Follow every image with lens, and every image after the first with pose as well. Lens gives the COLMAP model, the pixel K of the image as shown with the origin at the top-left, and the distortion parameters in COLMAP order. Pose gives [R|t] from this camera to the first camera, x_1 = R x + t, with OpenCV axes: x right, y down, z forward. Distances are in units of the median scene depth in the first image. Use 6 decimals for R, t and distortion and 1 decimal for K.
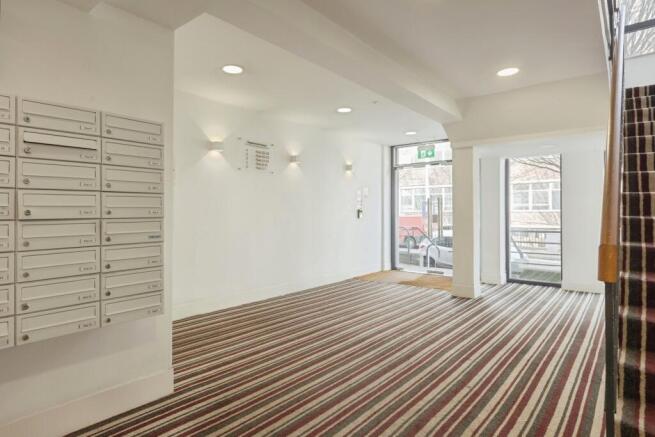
lens RADIAL K [[380.9, 0, 329.2], [0, 380.9, 215.1], [0, 0, 1]] dist [-0.002162, -0.000035]
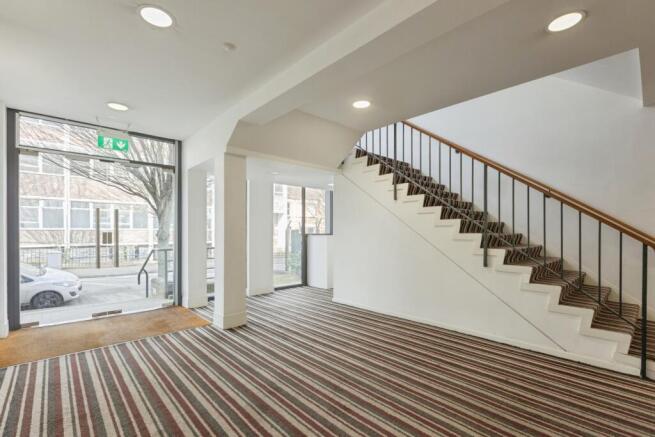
lens RADIAL K [[299.0, 0, 337.0], [0, 299.0, 234.7], [0, 0, 1]] dist [0.006830, 0.000284]
pose [[0.136020, -0.007577, 0.990677, -0.221487], [0.003835, 0.999967, 0.007122, 0.000977], [-0.990699, 0.002831, 0.136044, 0.504937]]
